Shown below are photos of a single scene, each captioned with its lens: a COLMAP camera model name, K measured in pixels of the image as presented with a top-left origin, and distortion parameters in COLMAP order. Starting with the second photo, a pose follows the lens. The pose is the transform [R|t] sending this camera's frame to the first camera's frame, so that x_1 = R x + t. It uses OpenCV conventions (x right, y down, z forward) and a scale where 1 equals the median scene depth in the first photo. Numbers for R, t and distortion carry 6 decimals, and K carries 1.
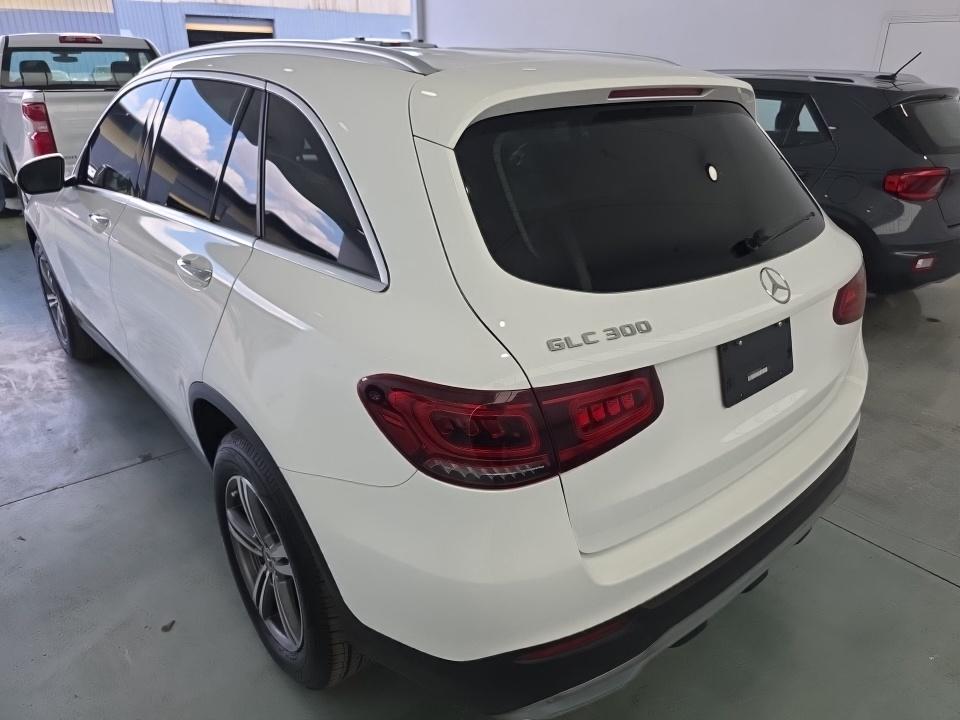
lens RADIAL K [[661.7, 0, 485.9], [0, 661.7, 363.7], [0, 0, 1]] dist [0.012463, -0.009049]
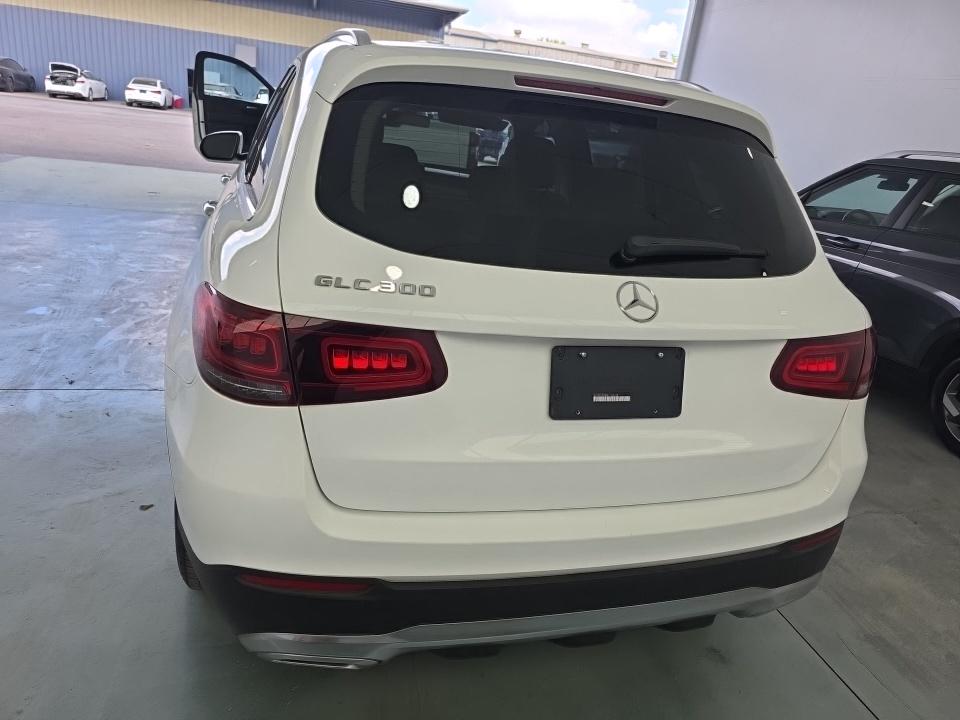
lens RADIAL K [[661.7, 0, 478.0], [0, 661.7, 359.9], [0, 0, 1]] dist [0.012463, -0.009049]
pose [[0.900474, 0.239021, -0.363340, 0.584174], [-0.273034, 0.960975, -0.044493, 0.056388], [0.338526, 0.139269, 0.930594, 0.107241]]
